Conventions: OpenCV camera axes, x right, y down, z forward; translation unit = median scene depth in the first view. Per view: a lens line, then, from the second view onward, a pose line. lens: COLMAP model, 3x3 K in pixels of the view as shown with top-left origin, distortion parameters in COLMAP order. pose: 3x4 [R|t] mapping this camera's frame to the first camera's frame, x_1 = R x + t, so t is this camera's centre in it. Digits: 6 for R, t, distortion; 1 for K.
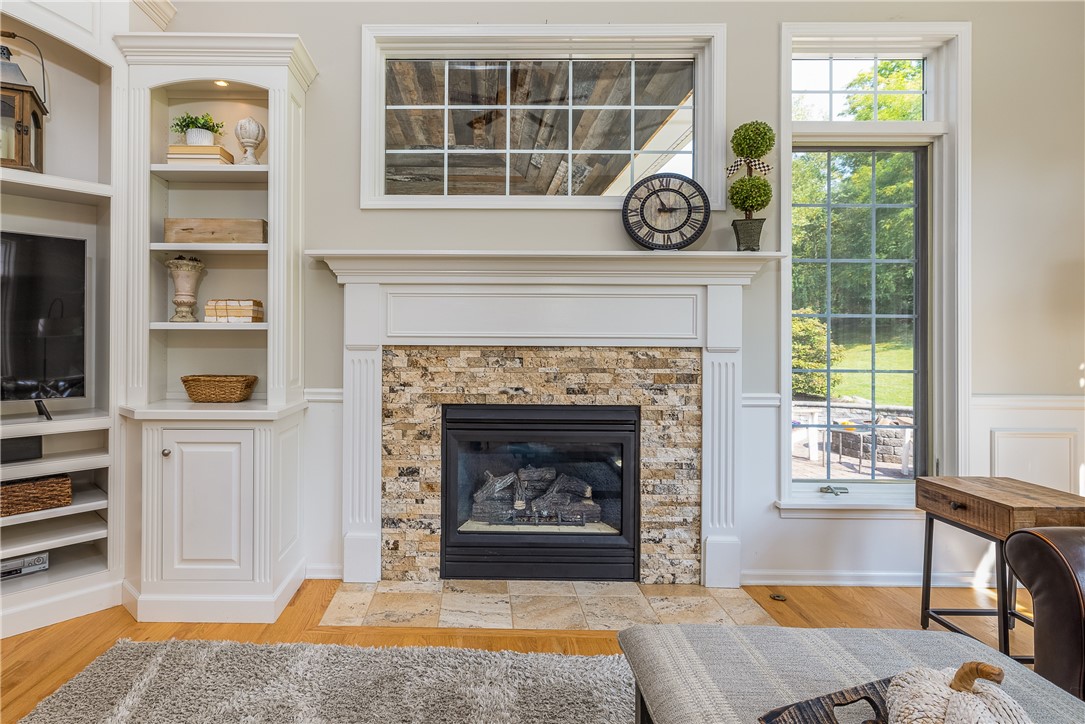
lens RADIAL K [[492.9, 0, 532.8], [0, 492.9, 338.0], [0, 0, 1]] dist [0.000127, -0.000138]
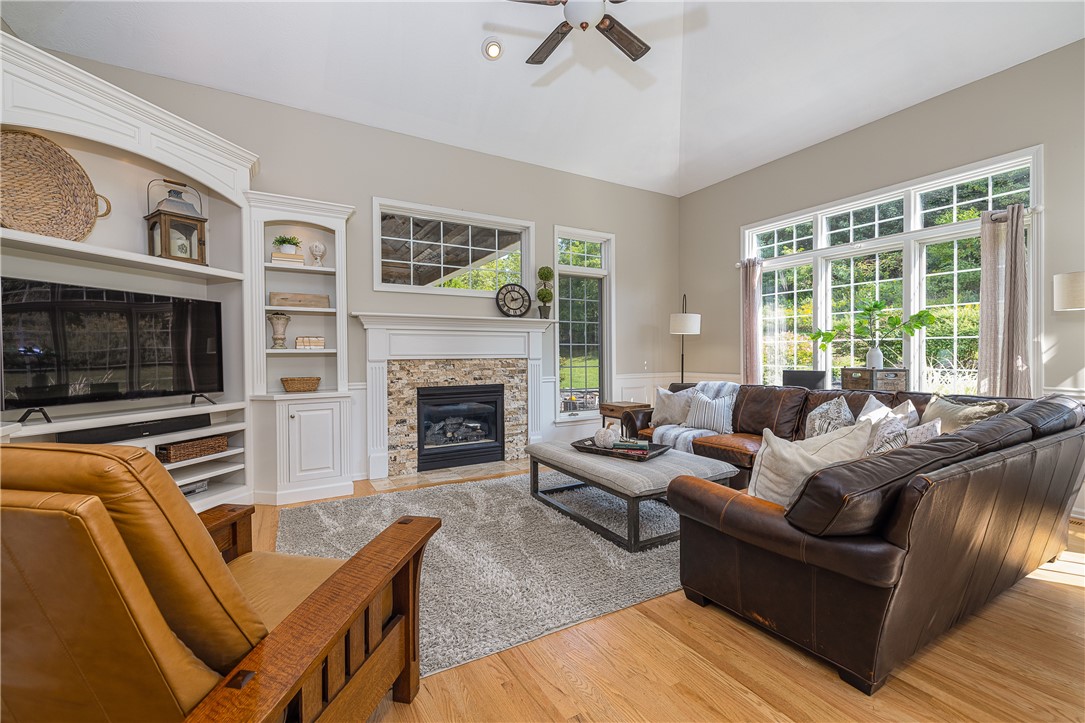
lens RADIAL K [[452.8, 0, 543.4], [0, 452.8, 356.2], [0, 0, 1]] dist [0.001111, -0.000140]
pose [[0.860383, -0.013854, 0.509459, -0.698165], [0.009693, 0.999894, 0.010822, -0.013031], [-0.509555, -0.004373, 0.860427, -0.910411]]
